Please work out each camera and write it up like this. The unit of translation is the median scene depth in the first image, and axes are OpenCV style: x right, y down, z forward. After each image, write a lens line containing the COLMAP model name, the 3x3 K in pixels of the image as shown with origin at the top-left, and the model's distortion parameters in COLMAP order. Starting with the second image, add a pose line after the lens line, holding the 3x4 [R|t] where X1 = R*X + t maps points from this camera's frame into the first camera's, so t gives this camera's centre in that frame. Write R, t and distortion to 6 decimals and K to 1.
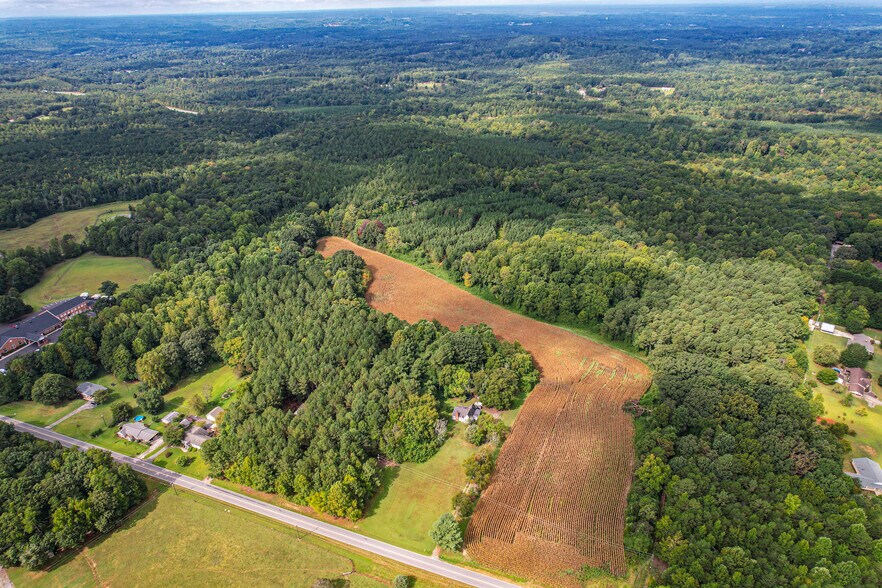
lens RADIAL K [[561.4, 0, 443.9], [0, 561.4, 299.7], [0, 0, 1]] dist [-0.085655, 0.075686]
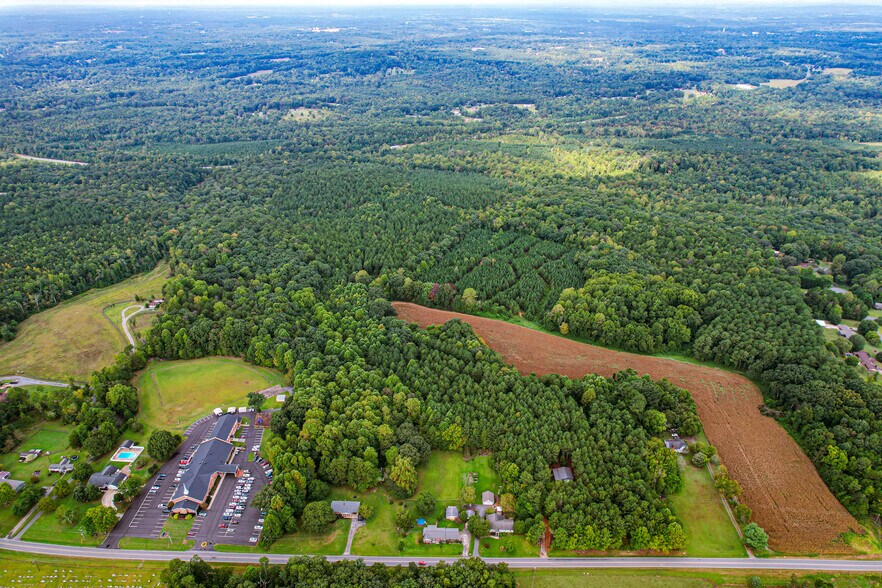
lens RADIAL K [[561.4, 0, 443.9], [0, 561.4, 299.7], [0, 0, 1]] dist [-0.085655, 0.075686]
pose [[0.939212, -0.150056, 0.308812, -0.599301], [0.149239, 0.988448, 0.026408, -0.179629], [-0.309208, 0.021284, 0.950756, -0.041502]]
